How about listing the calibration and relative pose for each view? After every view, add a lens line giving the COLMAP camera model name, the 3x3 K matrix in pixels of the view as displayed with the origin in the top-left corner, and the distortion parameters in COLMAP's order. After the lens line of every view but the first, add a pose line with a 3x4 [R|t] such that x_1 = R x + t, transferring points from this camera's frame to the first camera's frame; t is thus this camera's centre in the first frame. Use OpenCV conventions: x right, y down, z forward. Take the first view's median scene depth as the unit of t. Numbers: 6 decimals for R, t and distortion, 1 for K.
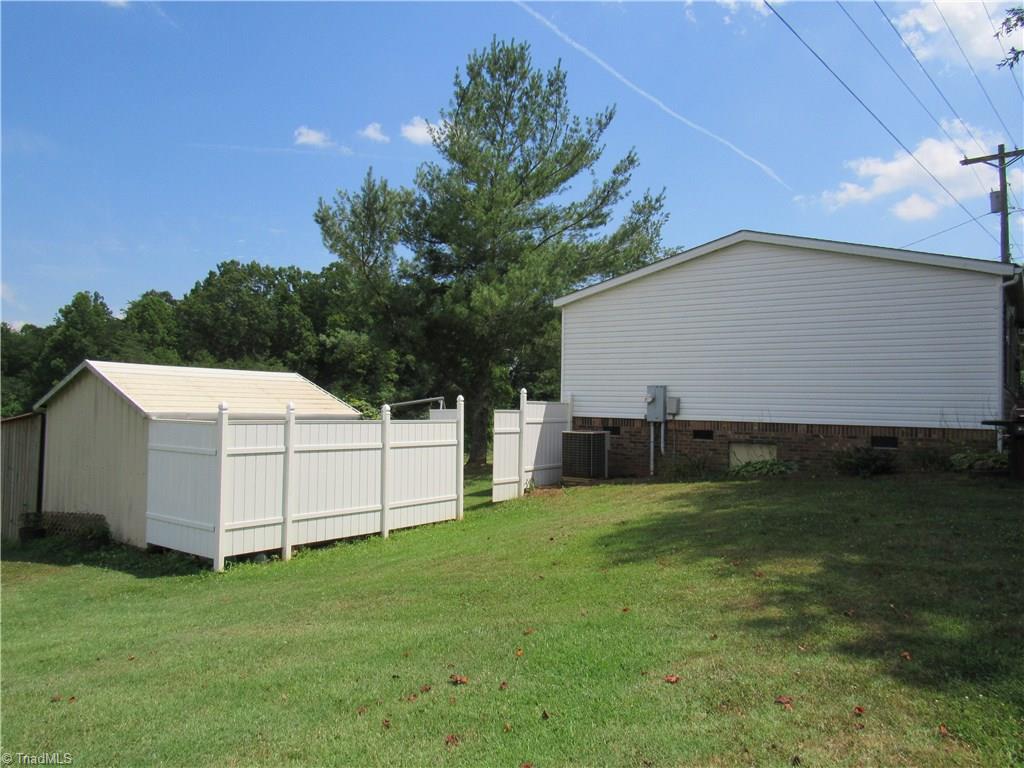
lens RADIAL K [[733.5, 0, 512.9], [0, 733.5, 385.2], [0, 0, 1]] dist [-0.006096, -0.001813]
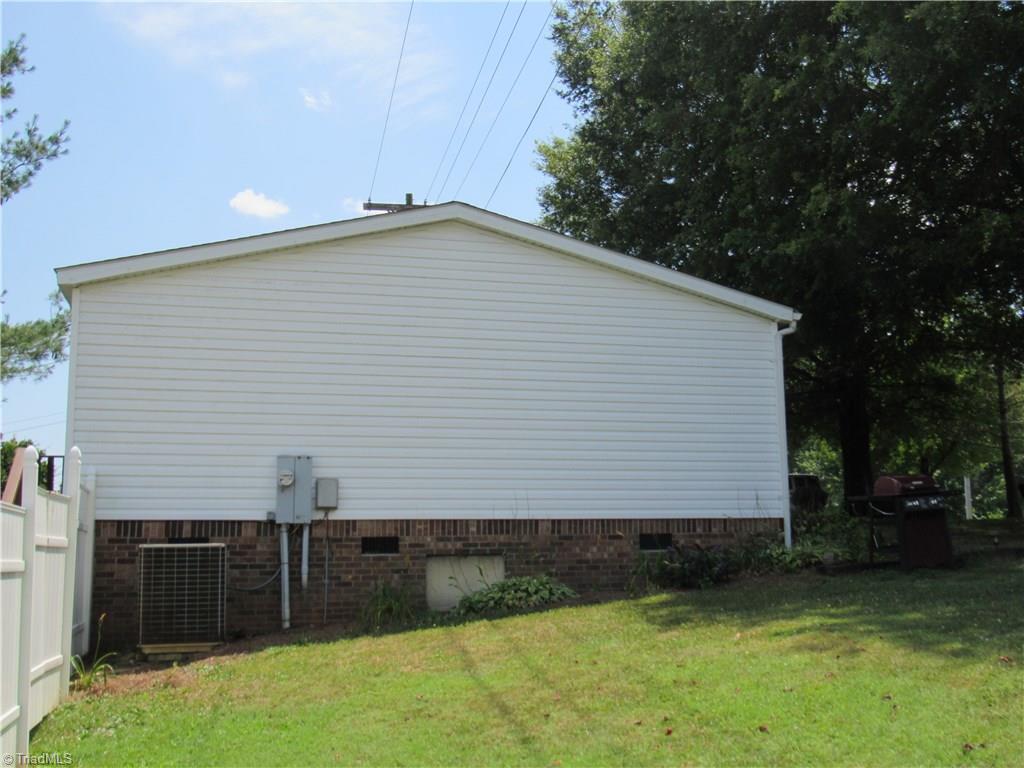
lens RADIAL K [[1092.8, 0, 511.7], [0, 1092.8, 381.5], [0, 0, 1]] dist [-0.050689, 0.000000]
pose [[0.629628, 0.090373, 0.771623, -0.338454], [0.003029, 0.992918, -0.118763, 0.043928], [-0.776891, 0.077114, 0.624895, 0.405650]]
